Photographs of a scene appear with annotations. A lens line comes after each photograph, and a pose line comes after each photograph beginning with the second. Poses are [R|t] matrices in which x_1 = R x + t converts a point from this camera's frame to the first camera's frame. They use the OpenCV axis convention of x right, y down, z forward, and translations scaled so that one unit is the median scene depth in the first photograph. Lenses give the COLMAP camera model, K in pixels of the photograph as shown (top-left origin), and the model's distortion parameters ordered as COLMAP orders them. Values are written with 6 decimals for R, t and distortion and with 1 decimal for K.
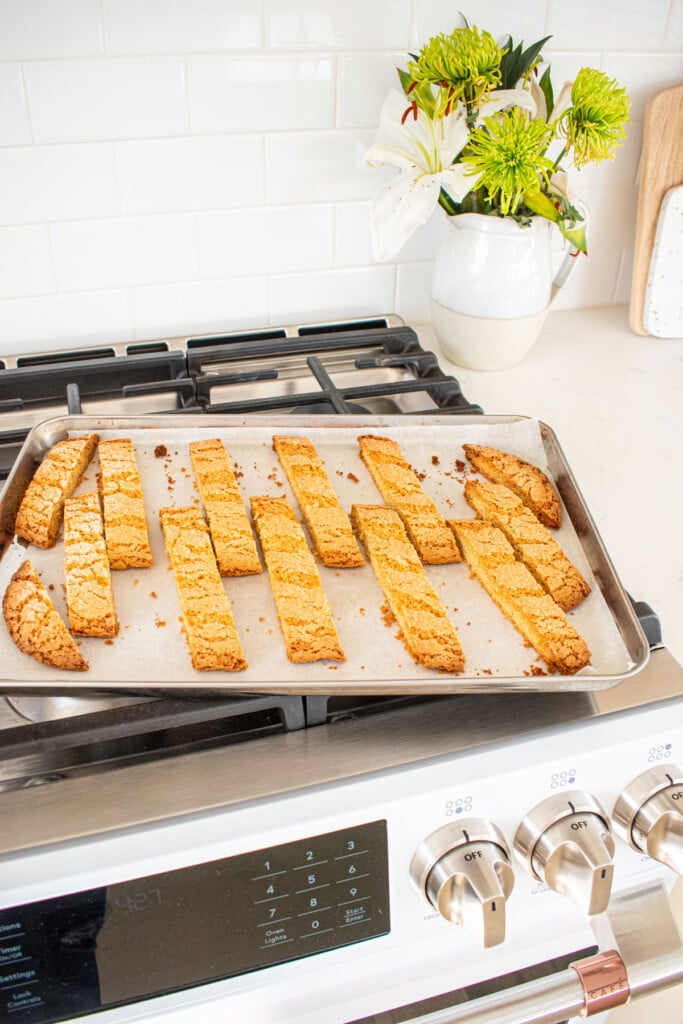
lens RADIAL K [[907.1, 0, 341.5], [0, 907.1, 512.0], [0, 0, 1]] dist [-0.083975, 0.005061]
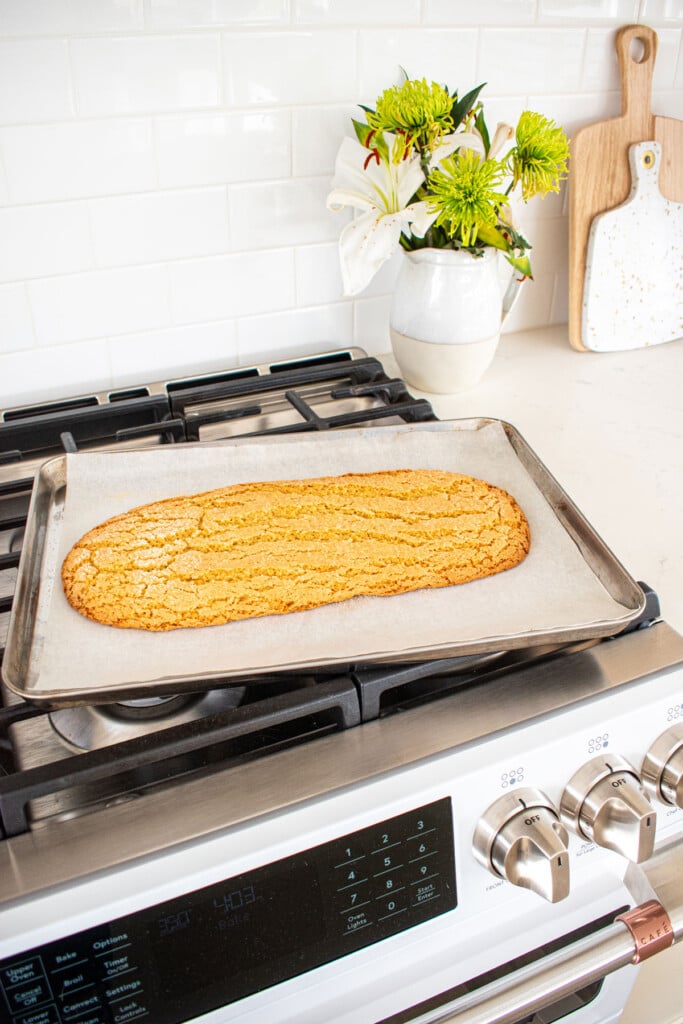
lens RADIAL K [[907.1, 0, 341.5], [0, 907.1, 512.0], [0, 0, 1]] dist [-0.083975, 0.005061]
pose [[0.991159, -0.085288, 0.101639, -0.100791], [0.090023, 0.995013, -0.042948, 0.021451], [-0.097469, 0.051718, 0.993894, -0.052944]]
